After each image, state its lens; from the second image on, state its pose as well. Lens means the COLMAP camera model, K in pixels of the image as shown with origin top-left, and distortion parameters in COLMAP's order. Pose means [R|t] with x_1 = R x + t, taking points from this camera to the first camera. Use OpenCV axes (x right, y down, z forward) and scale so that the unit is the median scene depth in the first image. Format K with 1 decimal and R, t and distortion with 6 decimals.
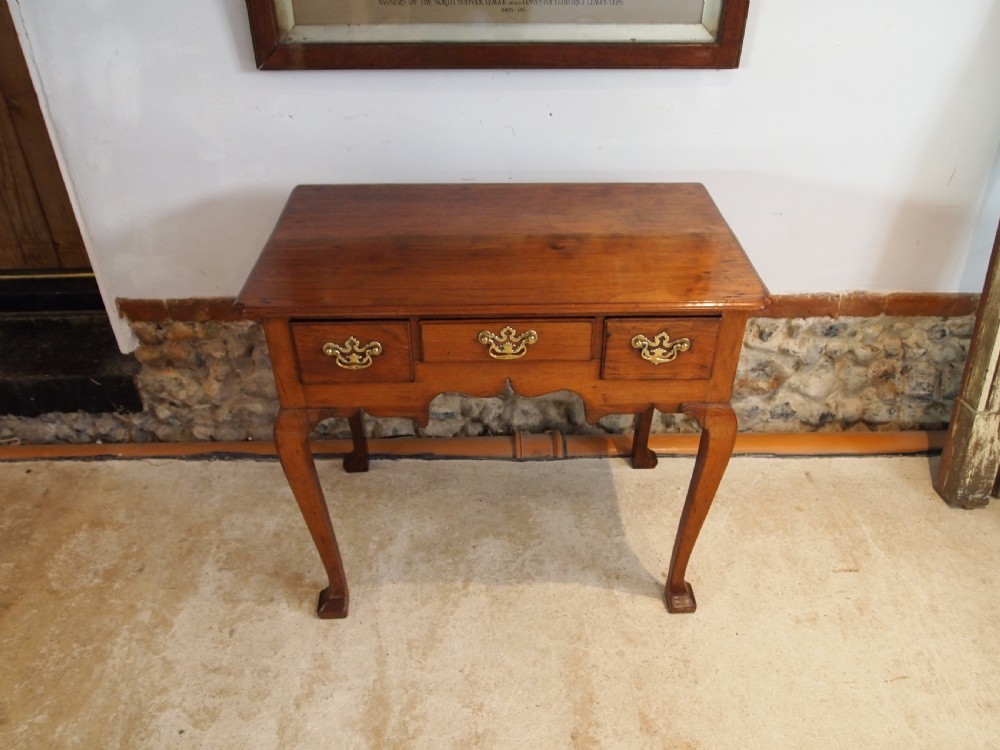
lens RADIAL K [[795.0, 0, 506.0], [0, 795.0, 374.6], [0, 0, 1]] dist [-0.044333, 0.001810]
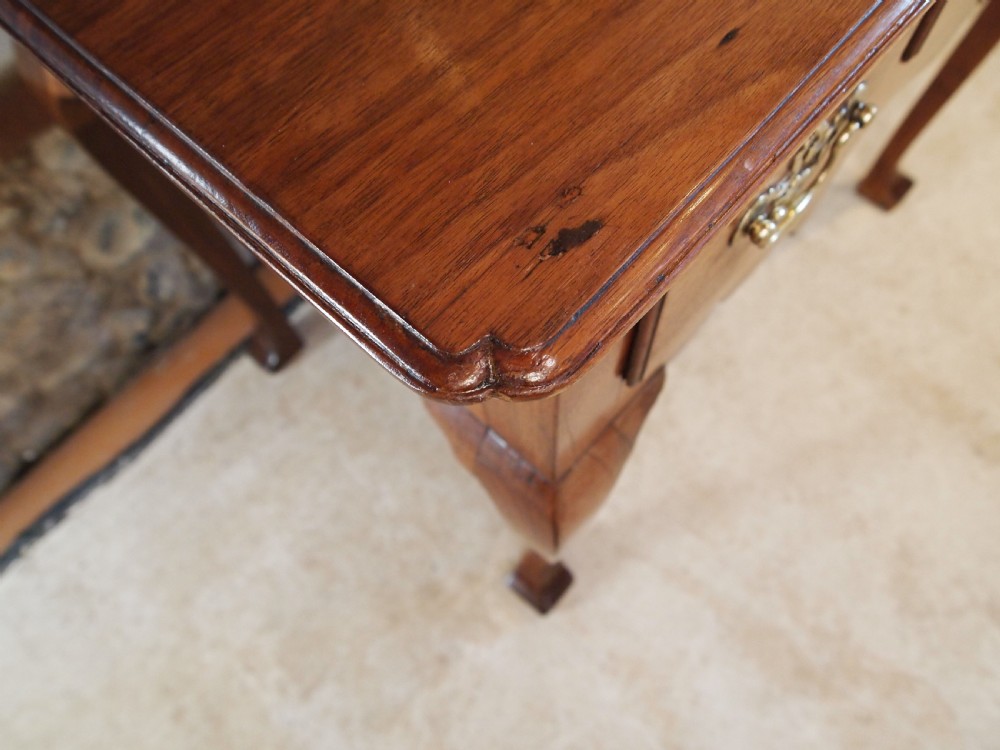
lens RADIAL K [[773.6, 0, 503.0], [0, 773.6, 381.1], [0, 0, 1]] dist [-0.055625, 0.018472]
pose [[0.690369, -0.676250, 0.257053, -0.265325], [0.435621, 0.672251, 0.598593, -0.124008], [-0.577603, -0.301272, 0.758690, 0.620854]]
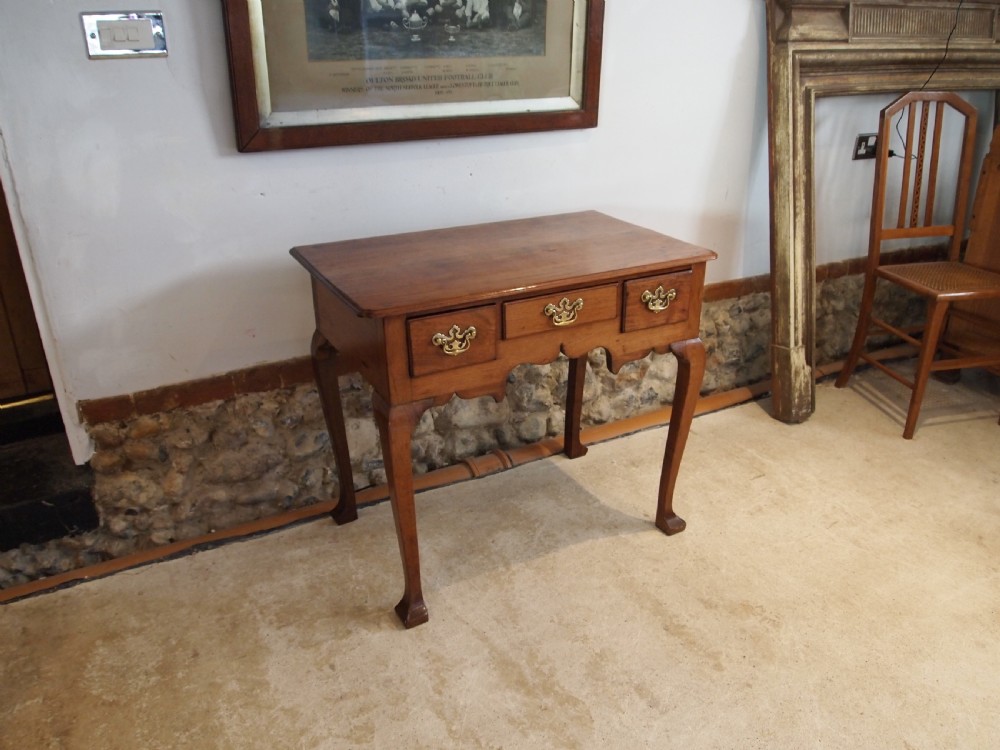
lens RADIAL K [[795.0, 0, 502.7], [0, 795.0, 376.8], [0, 0, 1]] dist [-0.044333, 0.001810]
pose [[0.890330, -0.189061, 0.414208, -0.465096], [0.261817, 0.956854, -0.126022, 0.143628], [-0.372511, 0.220648, 0.901416, -0.072883]]
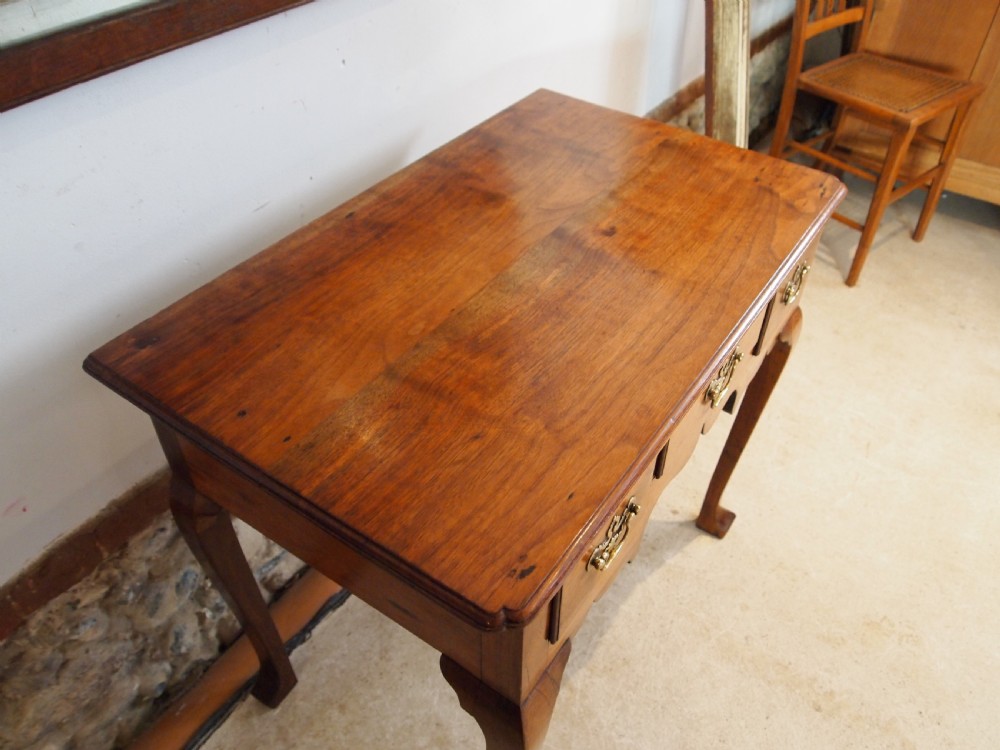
lens RADIAL K [[795.0, 0, 502.4], [0, 795.0, 377.9], [0, 0, 1]] dist [-0.044333, 0.001810]
pose [[0.585520, -0.536593, 0.607647, -0.385956], [0.442247, 0.839639, 0.315315, -0.251103], [-0.679400, 0.084106, 0.728932, 0.454521]]
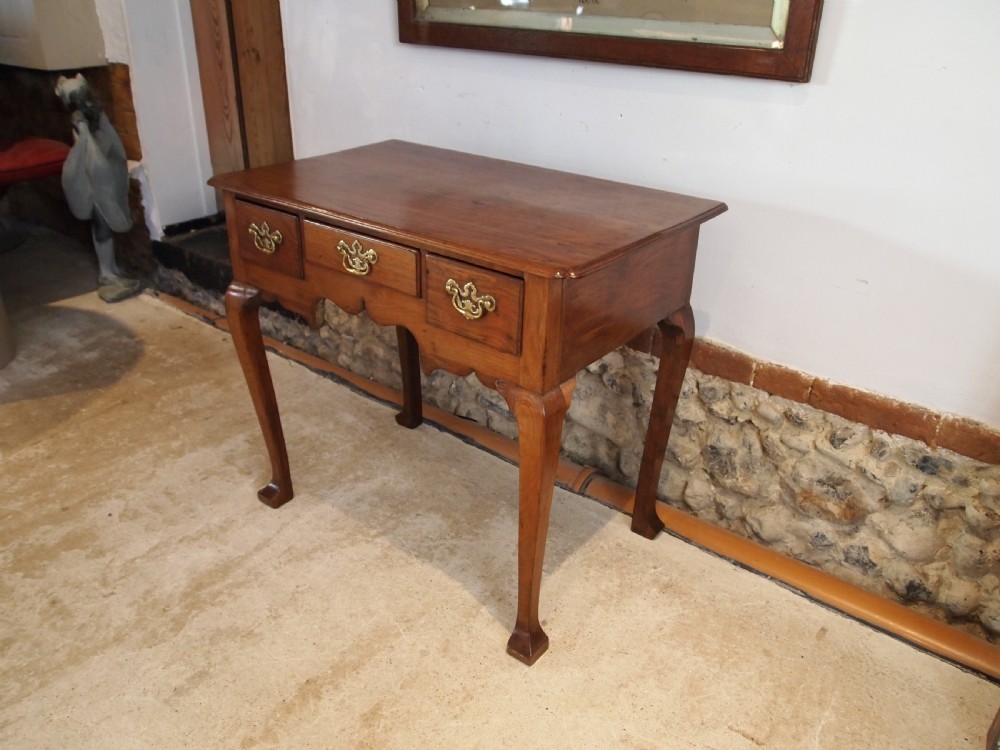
lens RADIAL K [[795.0, 0, 509.8], [0, 795.0, 375.4], [0, 0, 1]] dist [-0.044333, 0.001810]
pose [[0.775055, 0.301348, -0.555409, 0.567424], [-0.378443, 0.925257, -0.026088, 0.039641], [0.506034, 0.230410, 0.831168, 0.198870]]
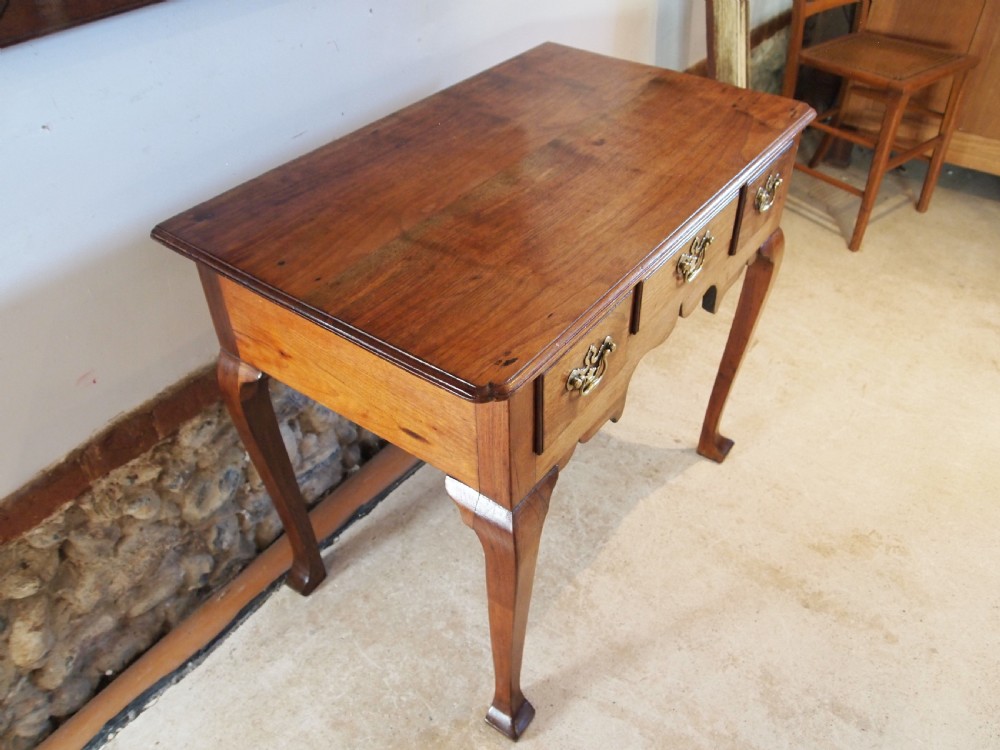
lens RADIAL K [[795.0, 0, 502.8], [0, 795.0, 377.4], [0, 0, 1]] dist [-0.044333, 0.001810]
pose [[0.611852, -0.517515, 0.598177, -0.475170], [0.454305, 0.849000, 0.269826, -0.175022], [-0.647491, 0.106661, 0.754572, 0.390255]]
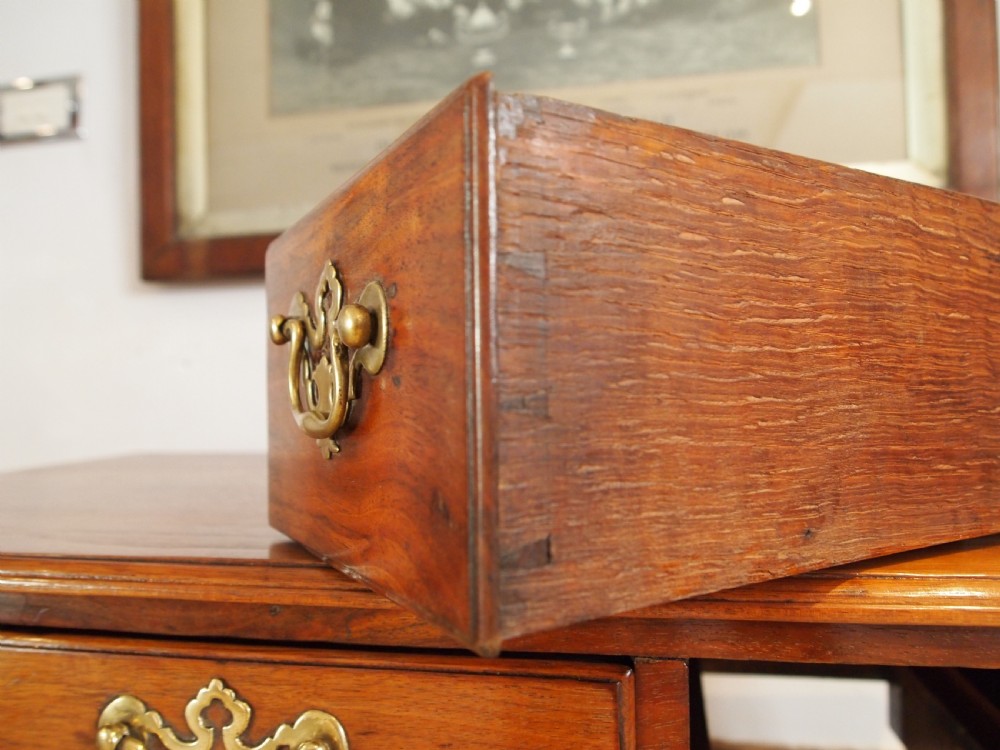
lens RADIAL K [[795.0, 0, 506.1], [0, 795.0, 374.2], [0, 0, 1]] dist [-0.044333, 0.001810]
pose [[0.975082, -0.027155, -0.220176, 0.091235], [-0.109396, 0.804561, -0.583707, -0.008600], [0.192995, 0.593249, 0.781543, 0.575326]]
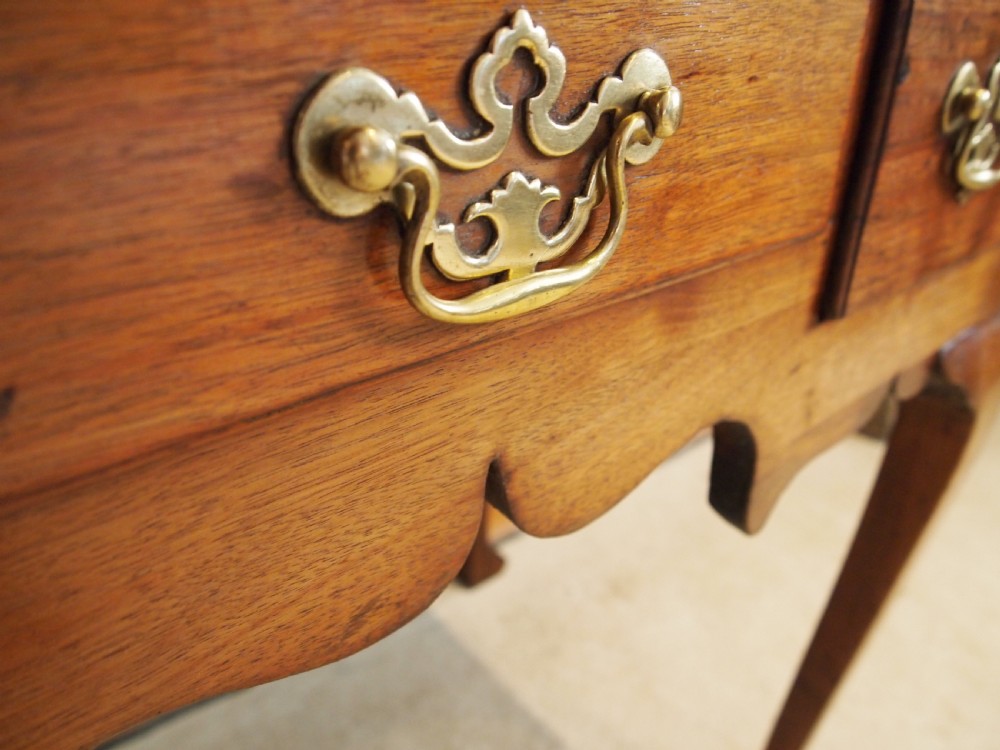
lens RADIAL K [[761.4, 0, 501.5], [0, 761.4, 376.8], [0, 0, 1]] dist [-0.013754, -0.003876]
pose [[0.785242, -0.284298, 0.550063, -0.054734], [0.333935, 0.942538, 0.010439, -0.008628], [-0.521424, 0.175488, 0.835058, 0.659003]]
